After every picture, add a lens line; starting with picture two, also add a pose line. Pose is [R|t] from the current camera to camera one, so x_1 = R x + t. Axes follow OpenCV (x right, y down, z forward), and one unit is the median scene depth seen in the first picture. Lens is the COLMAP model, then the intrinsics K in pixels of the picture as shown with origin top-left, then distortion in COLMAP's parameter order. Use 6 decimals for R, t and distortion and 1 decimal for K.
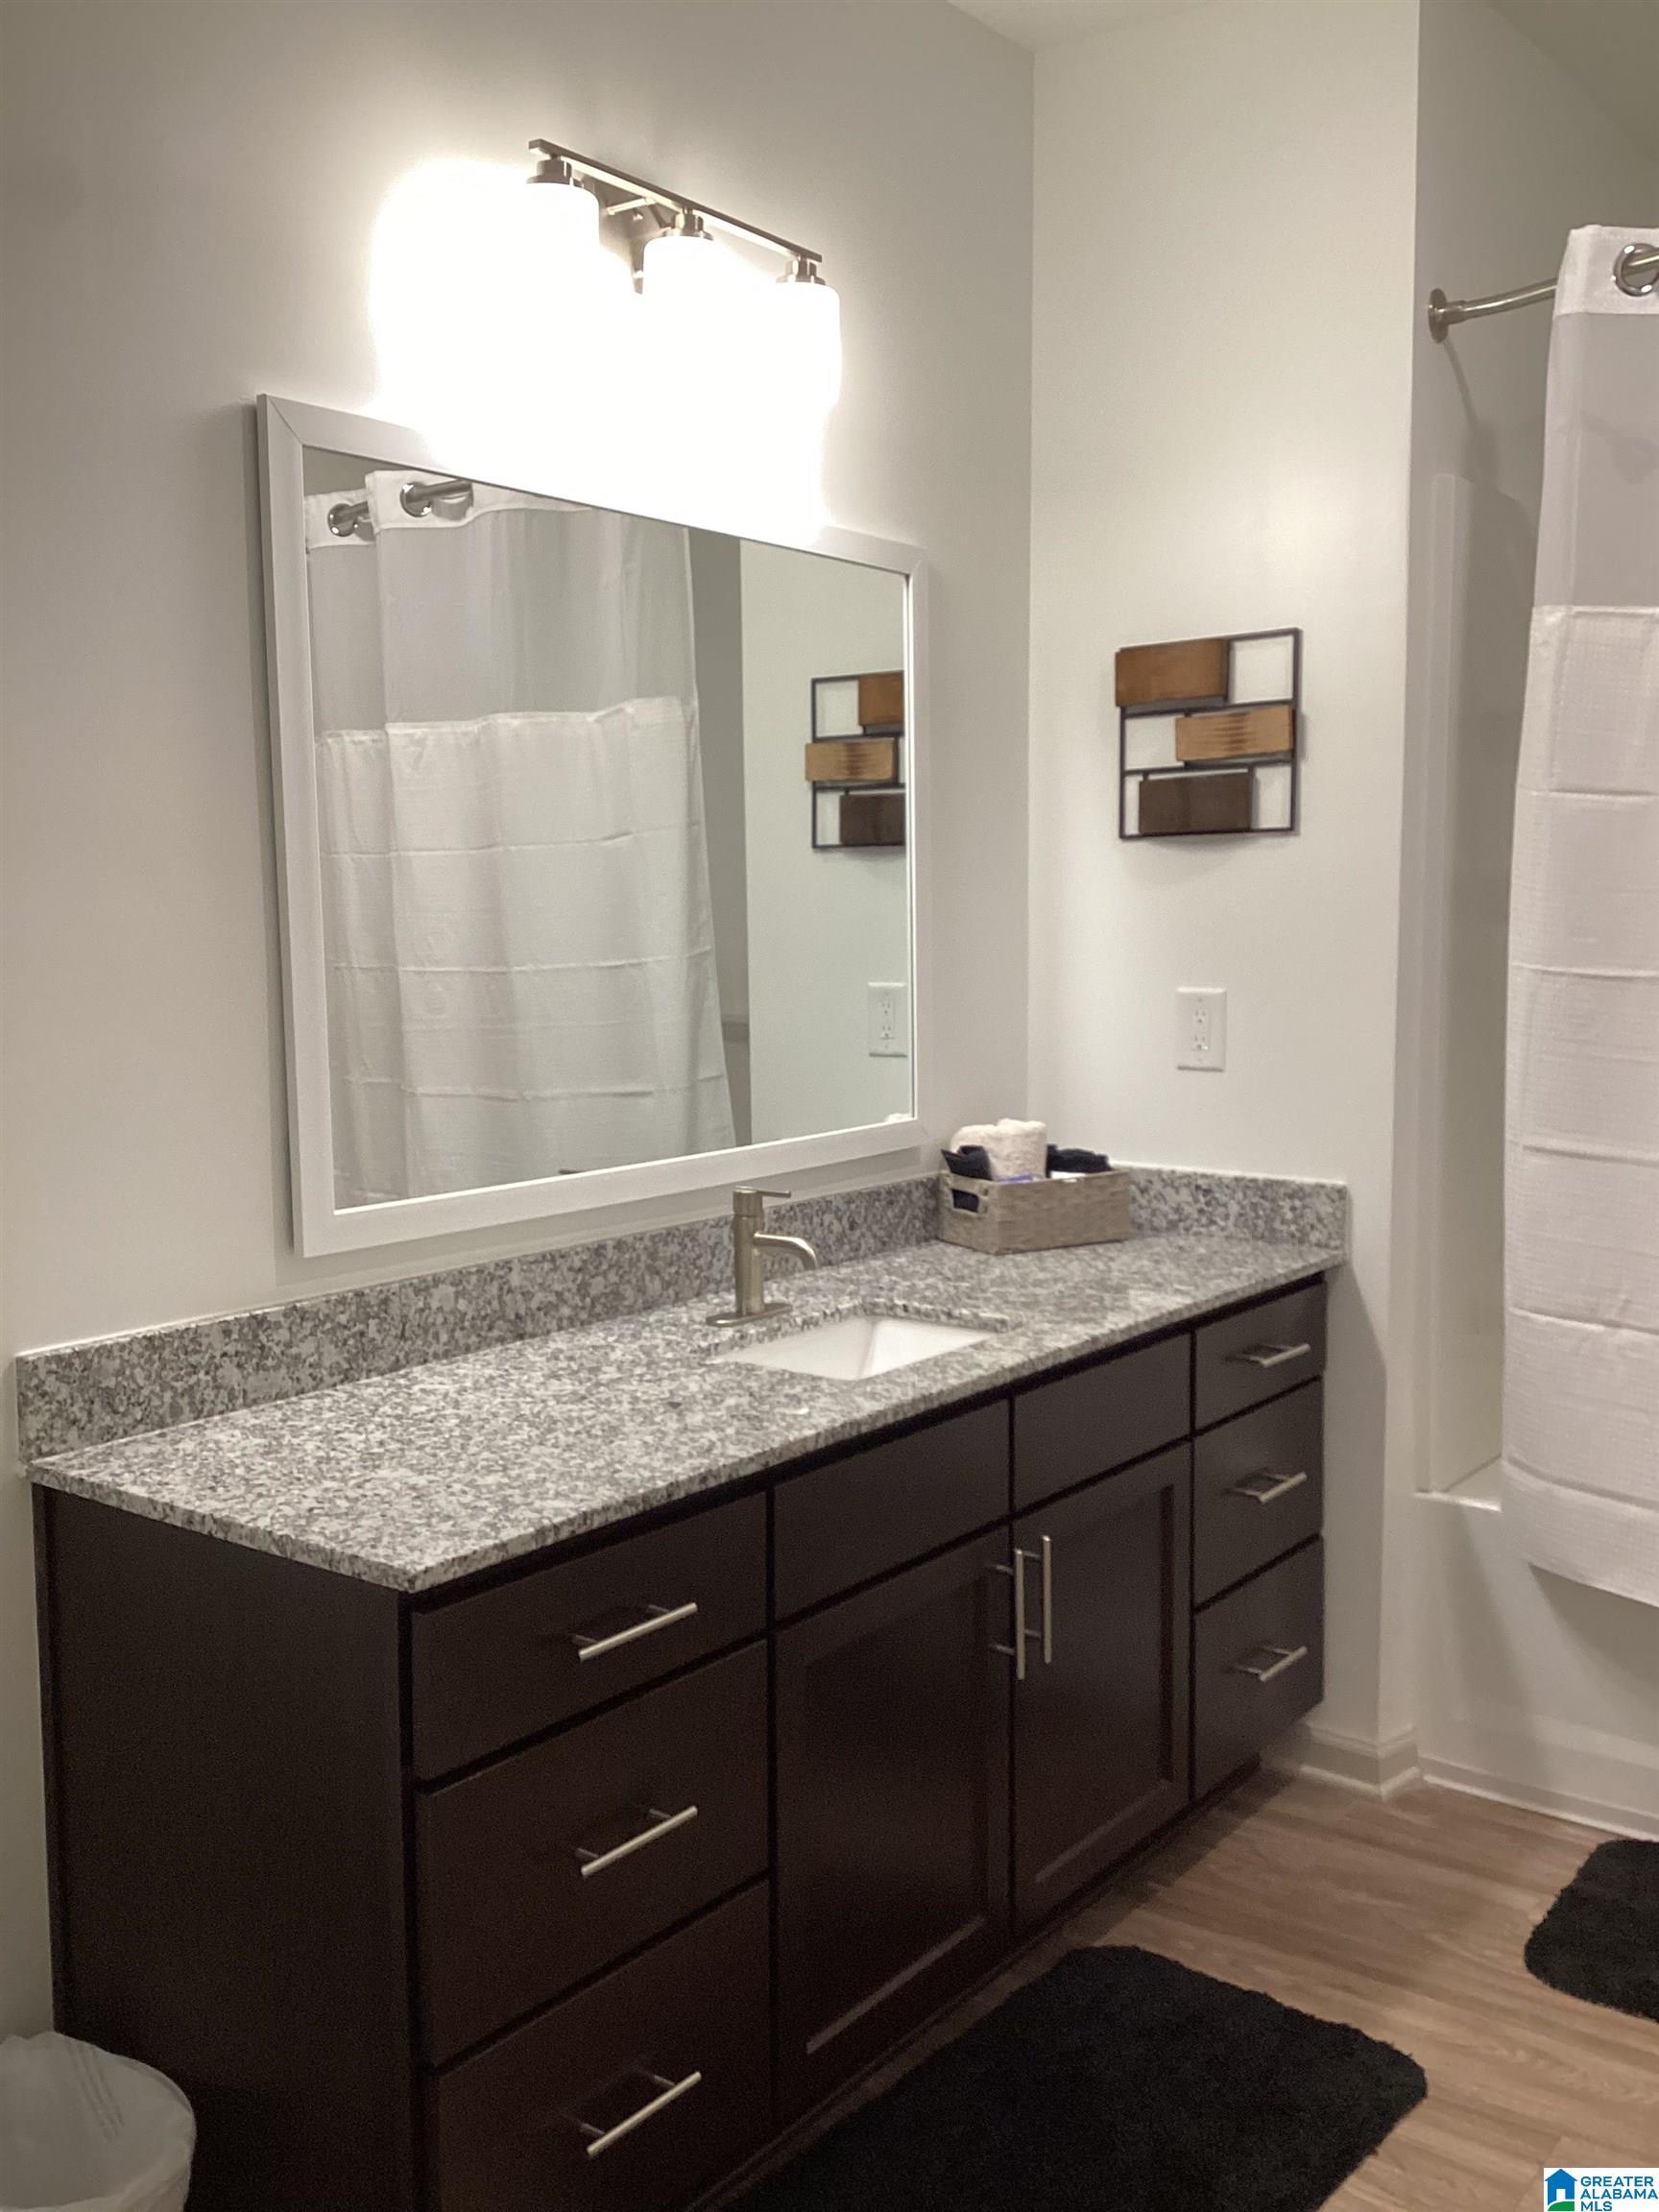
lens RADIAL K [[1972.3, 0, 822.8], [0, 1972.3, 1066.7], [0, 0, 1]] dist [0.107229, -0.194207]
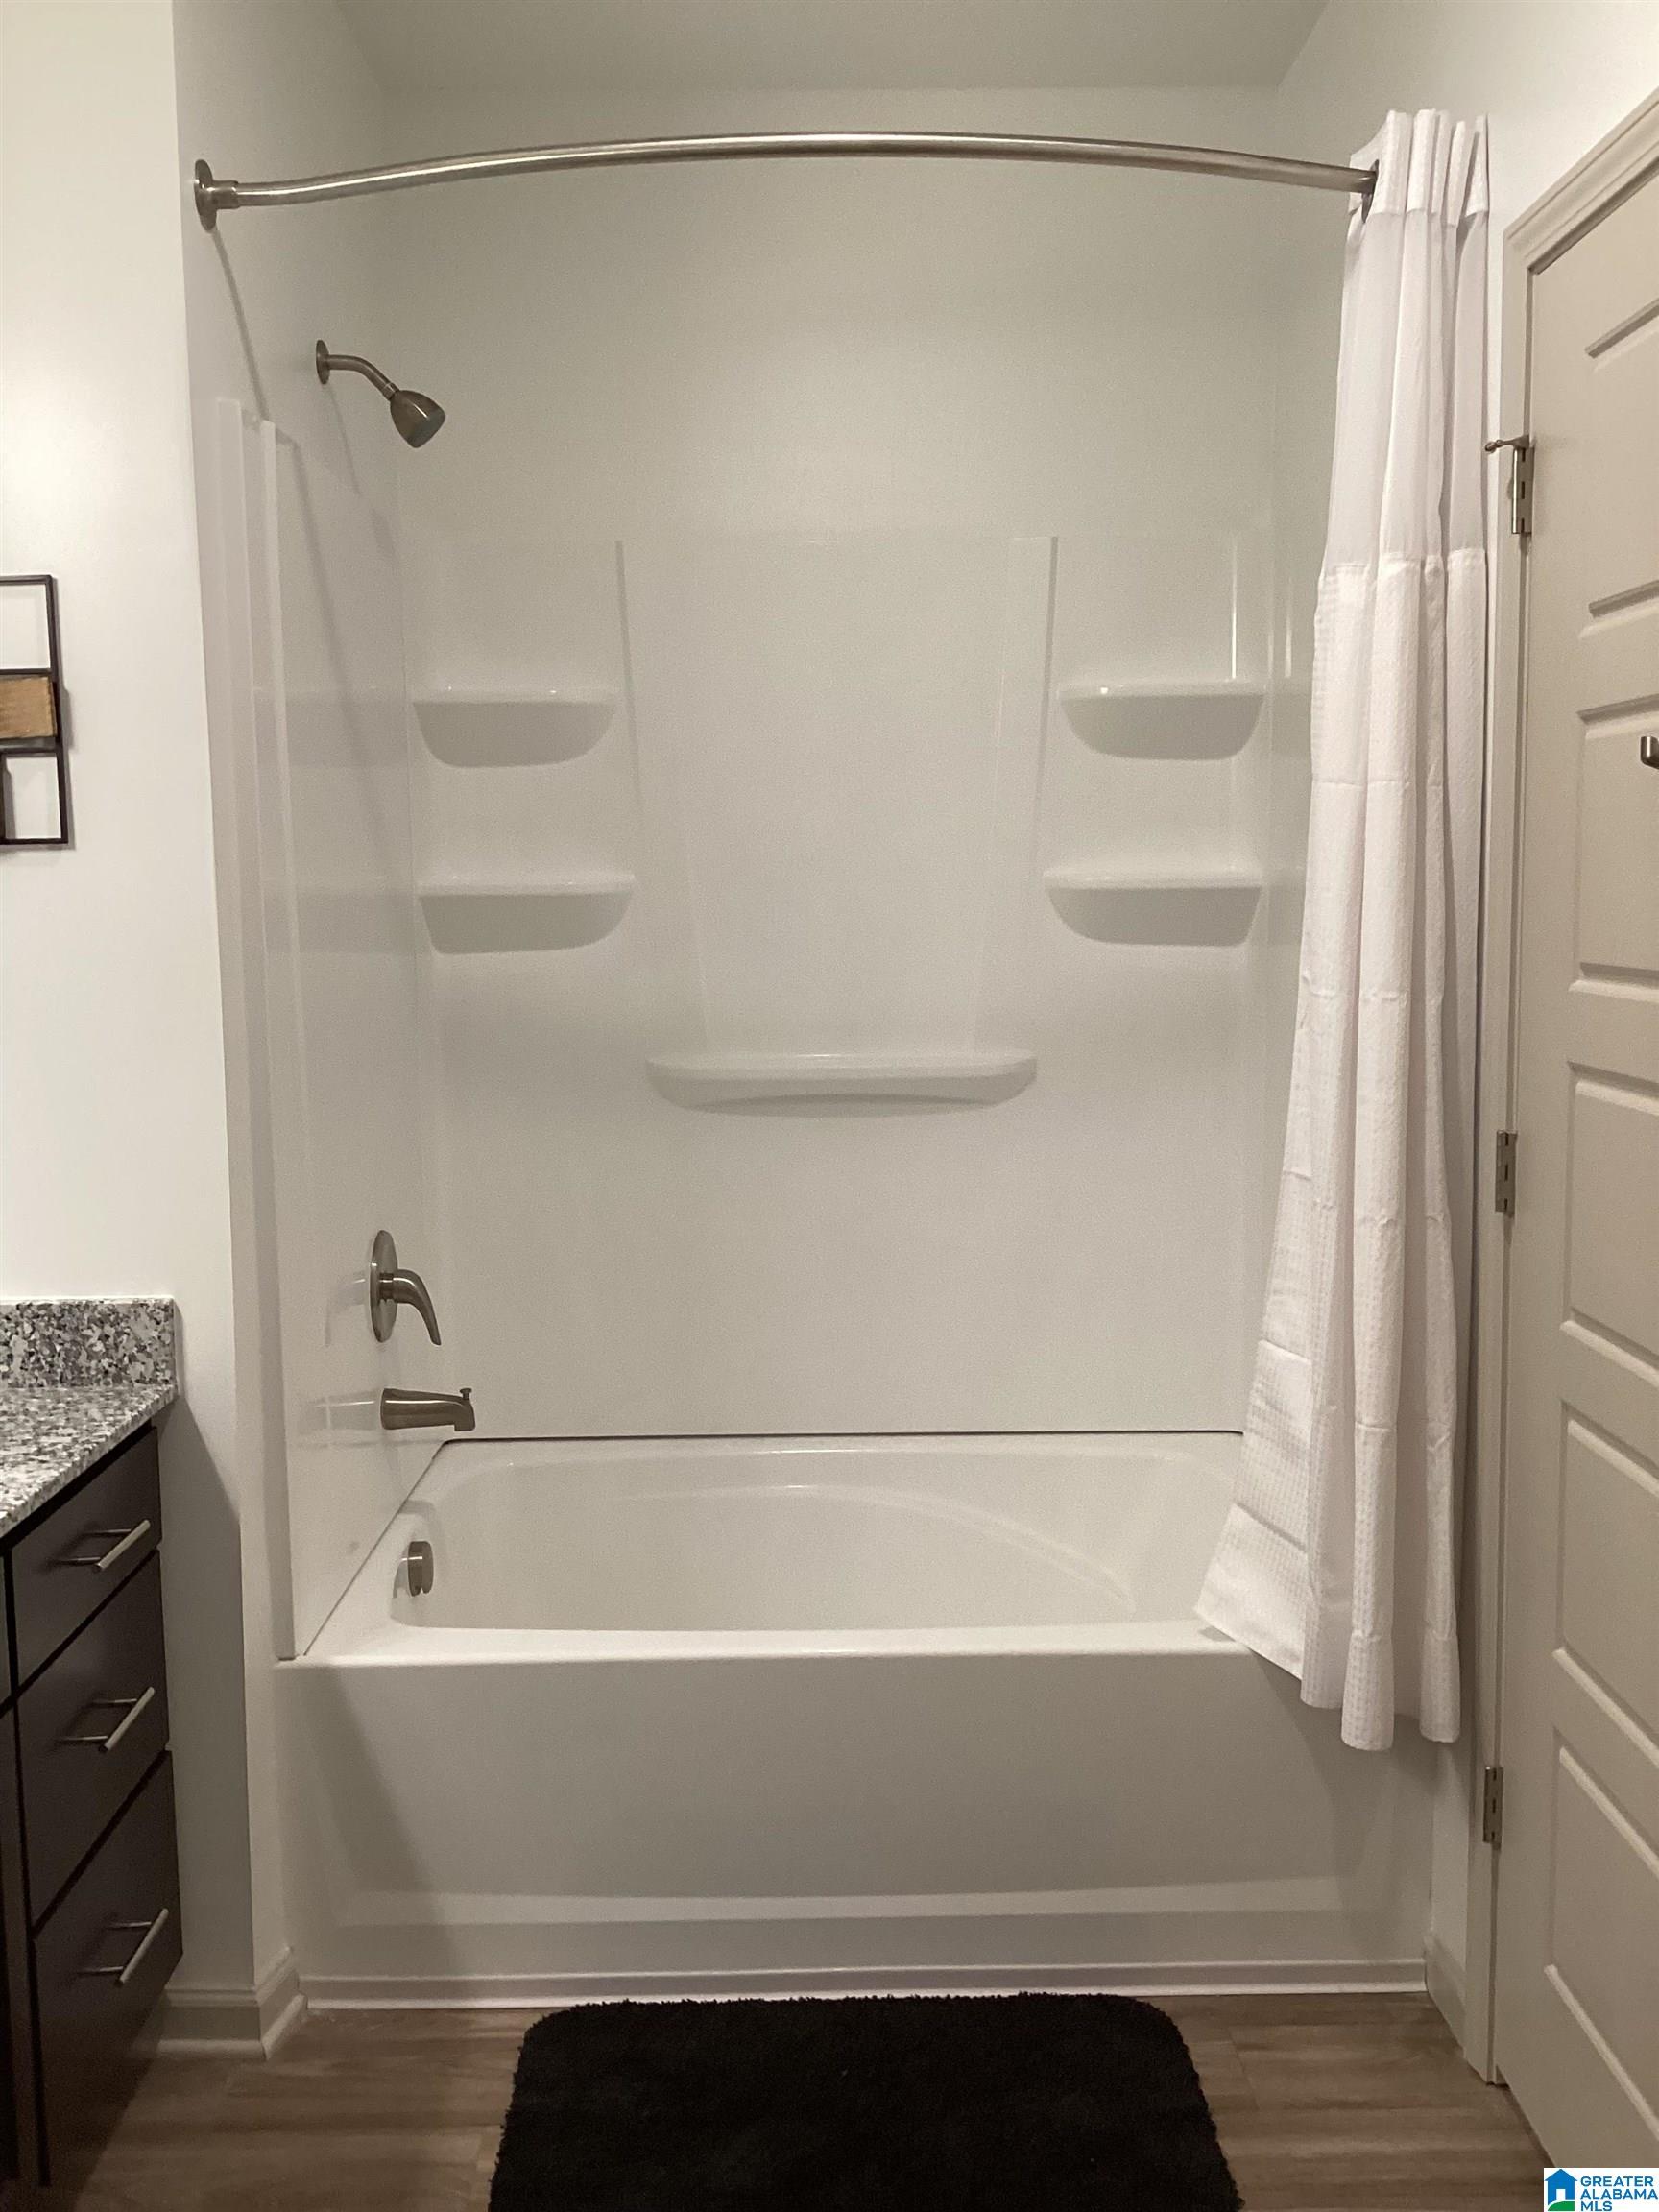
lens RADIAL K [[1972.3, 0, 822.8], [0, 1972.3, 1066.7], [0, 0, 1]] dist [0.107229, -0.194207]
pose [[0.785640, -0.068669, 0.614862, -0.011486], [0.056601, 0.997631, 0.039097, -0.048583], [-0.616090, 0.004086, 0.787665, 0.229022]]
